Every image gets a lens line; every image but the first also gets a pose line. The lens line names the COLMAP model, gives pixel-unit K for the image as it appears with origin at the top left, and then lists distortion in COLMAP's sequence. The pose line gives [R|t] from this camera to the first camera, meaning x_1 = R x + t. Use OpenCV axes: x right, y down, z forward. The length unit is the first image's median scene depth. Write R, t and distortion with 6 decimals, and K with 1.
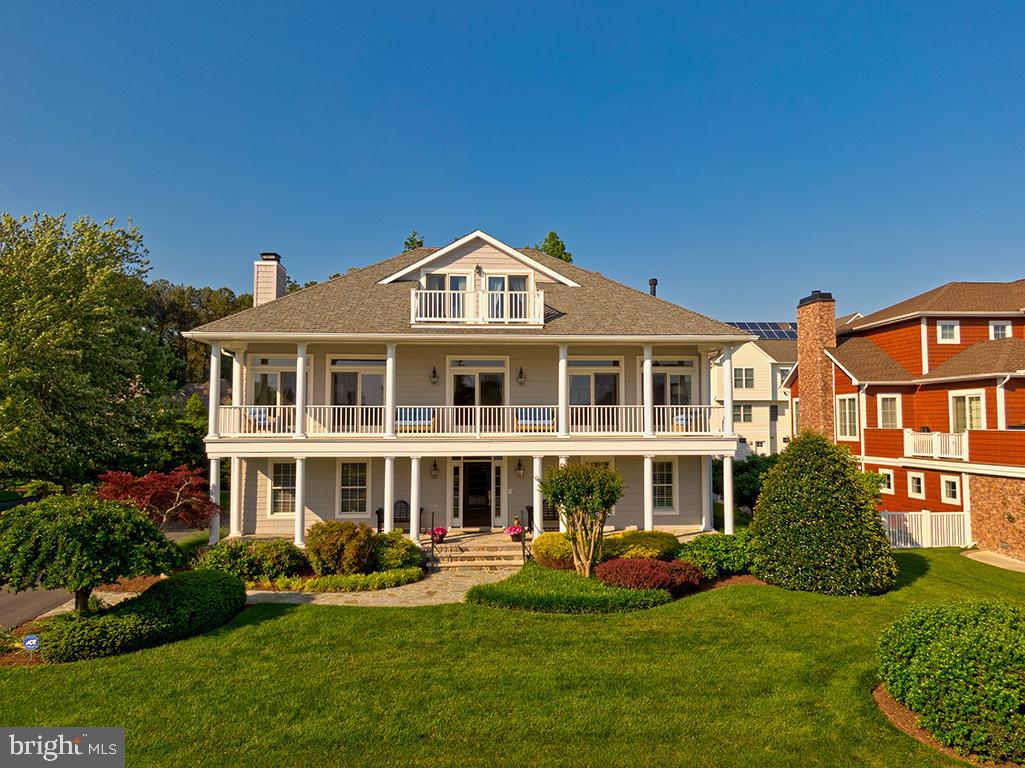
lens RADIAL K [[722.0, 0, 512.0], [0, 722.0, 391.2], [0, 0, 1]] dist [0.069123, -0.097384]
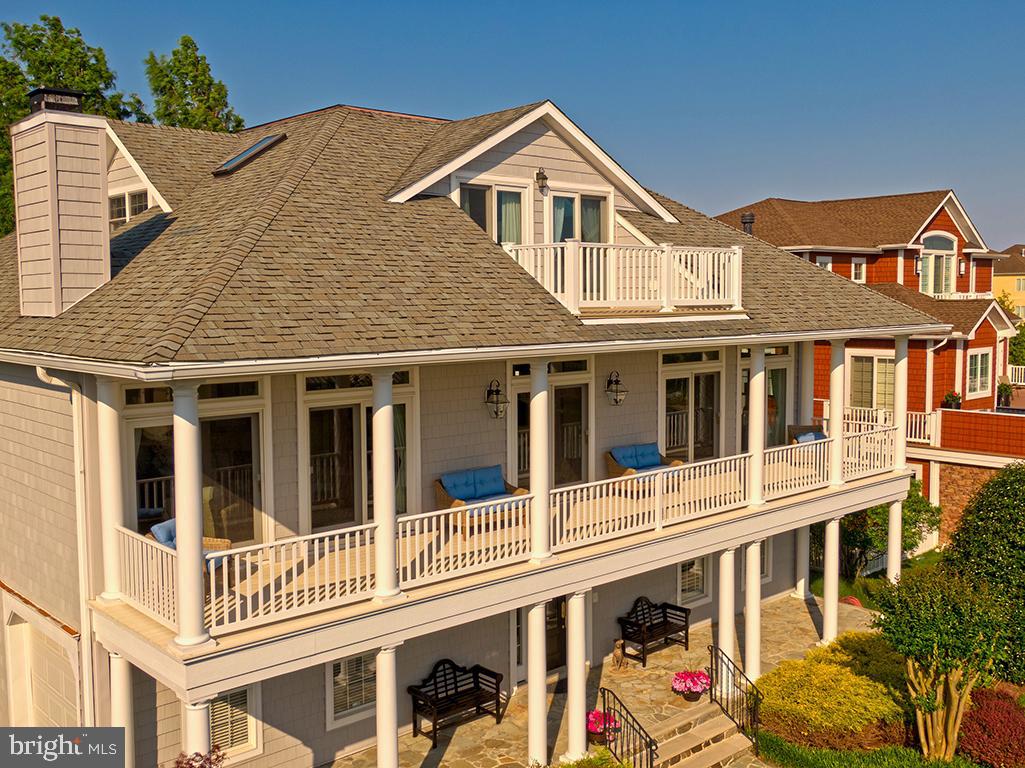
lens RADIAL K [[1014.5, 0, 512.5], [0, 1014.5, 384.0], [0, 0, 1]] dist [0.015904, 0.011534]
pose [[0.778202, -0.057838, 0.625345, -0.512000], [-0.020604, 0.992863, 0.117469, -0.110013], [-0.627676, -0.104299, 0.771456, 0.452579]]
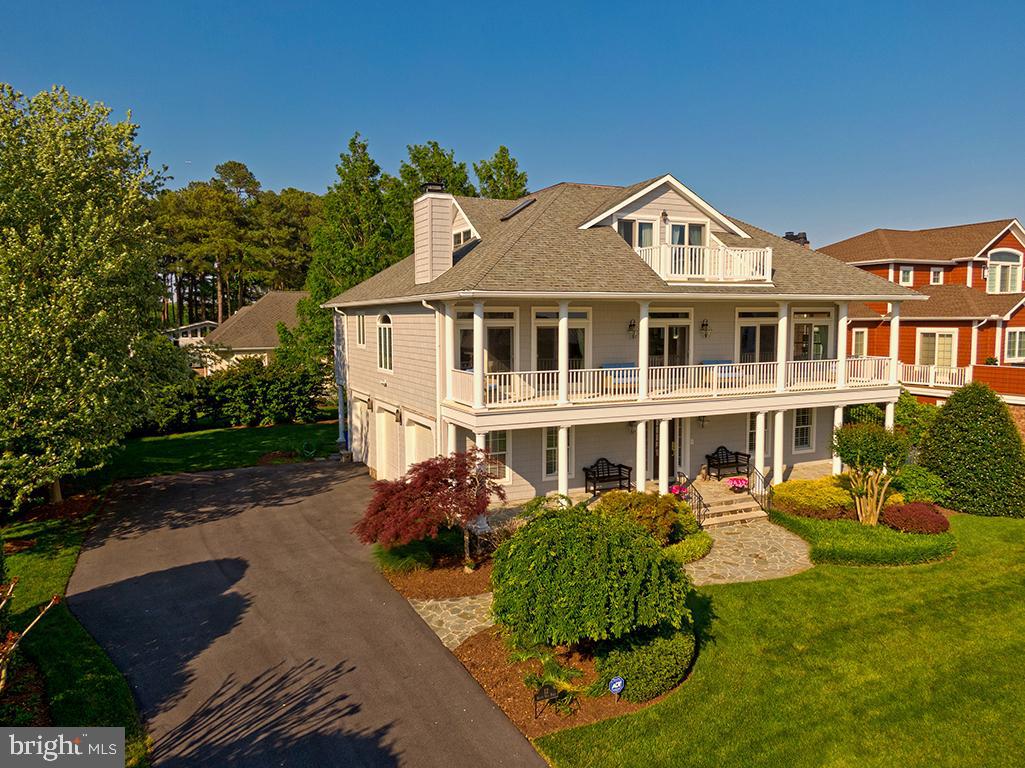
lens RADIAL K [[722.0, 0, 512.0], [0, 722.0, 391.2], [0, 0, 1]] dist [0.069123, -0.097384]
pose [[0.929518, -0.039647, 0.366640, -0.596442], [-0.011266, 0.990687, 0.135689, -0.066983], [-0.368605, -0.130256, 0.920415, 0.158005]]
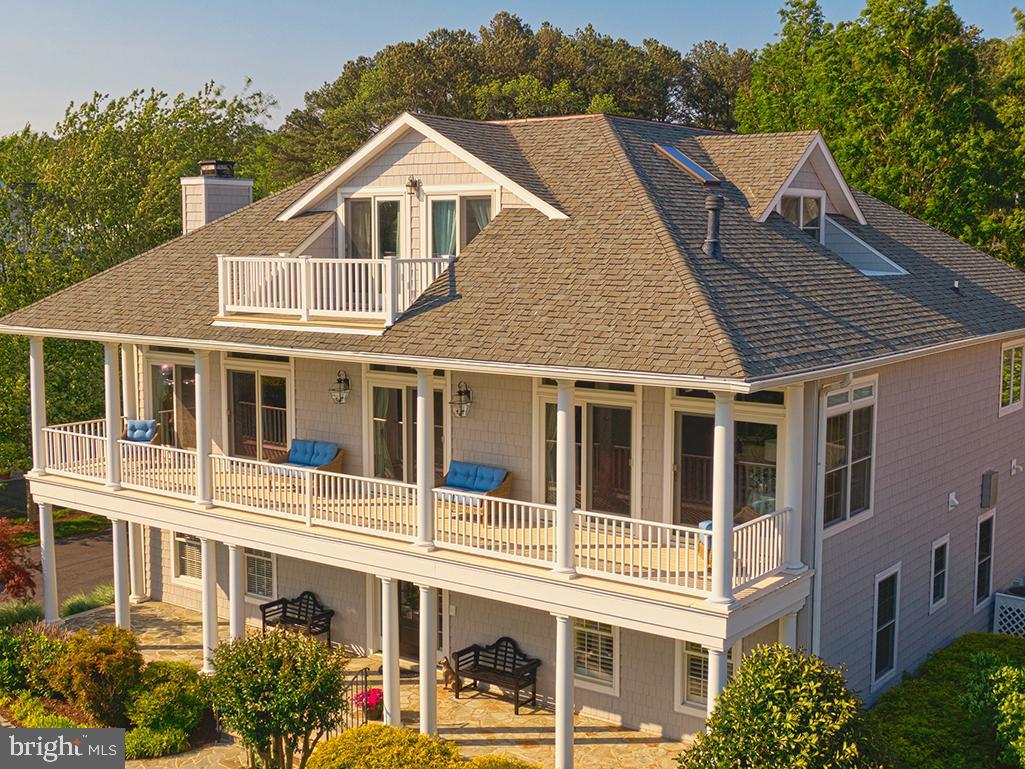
lens RADIAL K [[1230.7, 0, 512.5], [0, 1230.7, 384.5], [0, 0, 1]] dist [0.162744, -0.881996]
pose [[0.764032, 0.077474, -0.640510, 0.591048], [0.028075, 0.987831, 0.152974, -0.162171], [0.644568, -0.134859, 0.752559, 0.354620]]
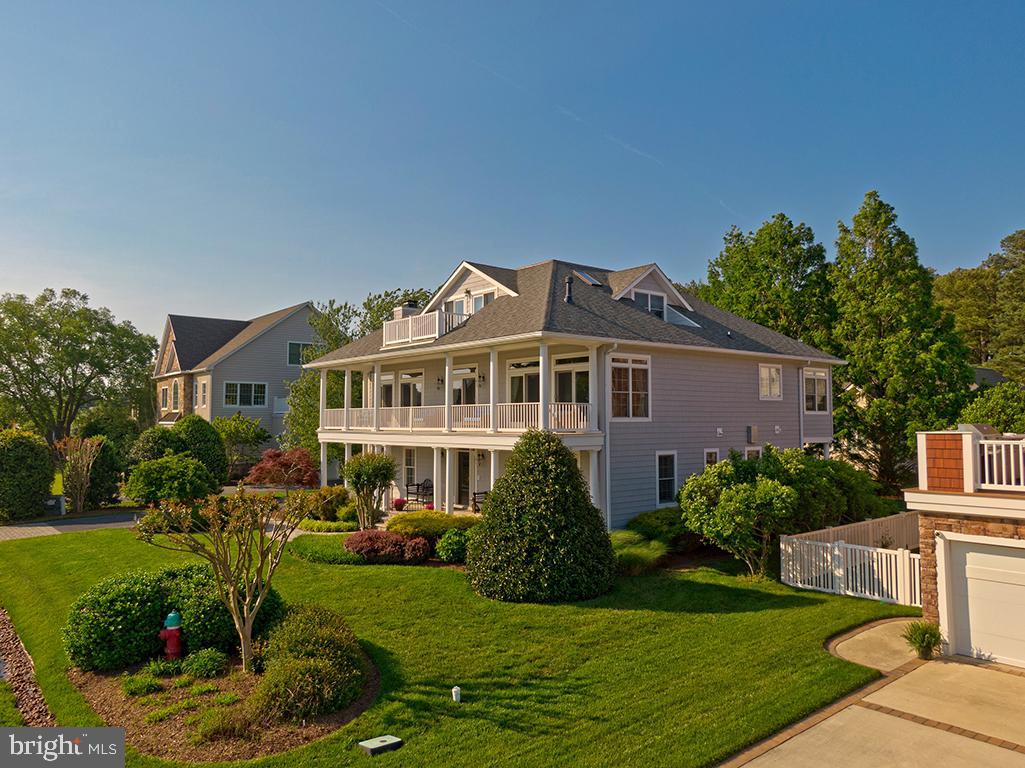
lens RADIAL K [[722.0, 0, 512.0], [0, 722.0, 391.2], [0, 0, 1]] dist [0.069123, -0.097384]
pose [[0.591738, -0.033051, -0.805453, 0.965337], [0.039233, 0.999156, -0.012176, 0.013197], [0.805175, -0.024395, 0.592535, 0.339264]]
